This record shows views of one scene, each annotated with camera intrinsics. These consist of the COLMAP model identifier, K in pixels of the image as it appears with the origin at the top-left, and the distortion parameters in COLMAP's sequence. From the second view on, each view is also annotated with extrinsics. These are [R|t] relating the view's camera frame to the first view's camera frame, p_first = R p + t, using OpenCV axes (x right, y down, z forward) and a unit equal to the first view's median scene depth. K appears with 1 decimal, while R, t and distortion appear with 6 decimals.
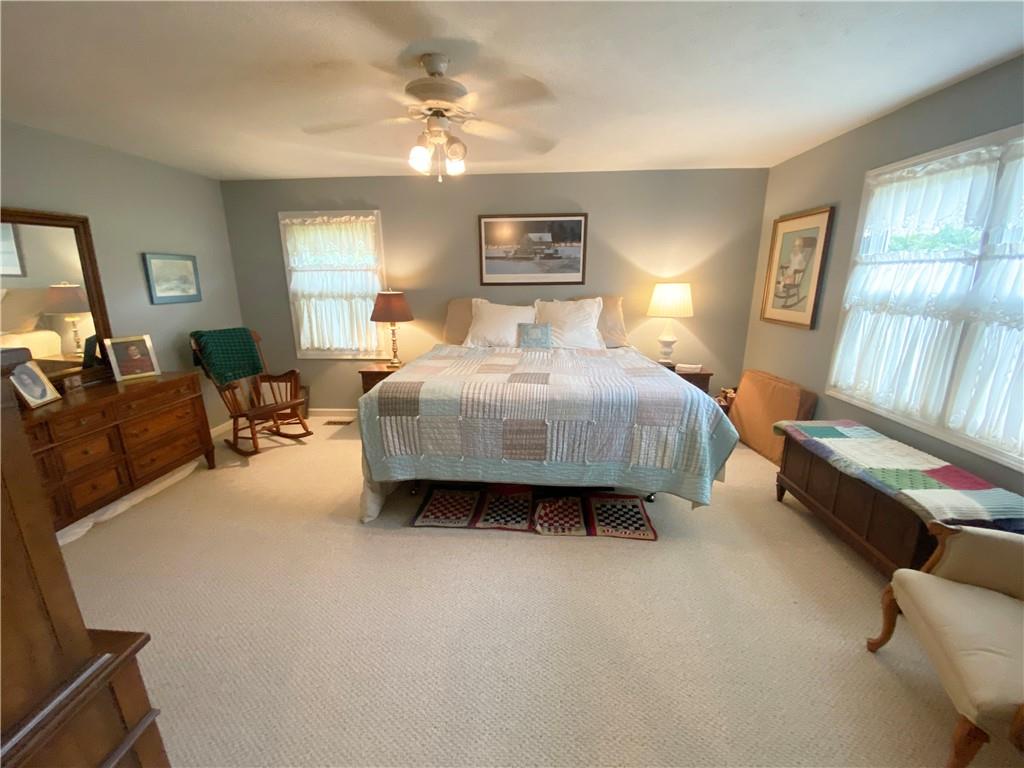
lens RADIAL K [[418.8, 0, 512.0], [0, 418.8, 384.0], [0, 0, 1]] dist [0.059799, -0.032914]
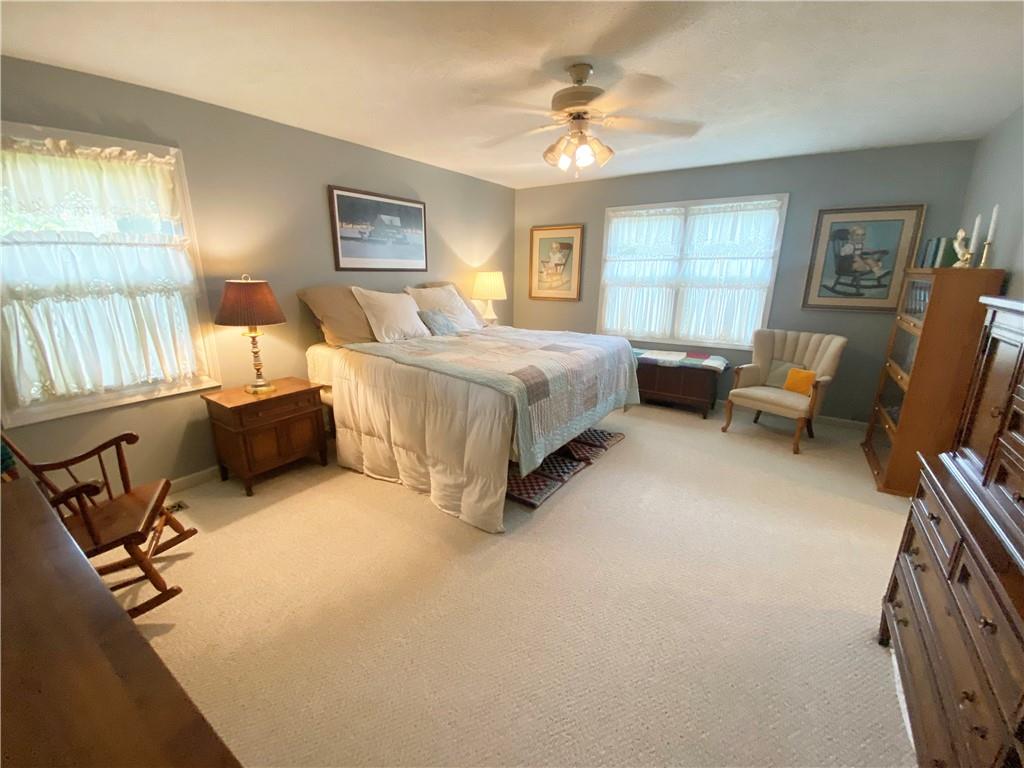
lens RADIAL K [[410.3, 0, 512.0], [0, 410.3, 384.0], [0, 0, 1]] dist [-0.014661, -0.000339]
pose [[0.526761, -0.214273, 0.822563, -0.624672], [0.202082, 0.971529, 0.123666, -0.053881], [-0.825642, 0.101083, 0.555065, 0.315911]]
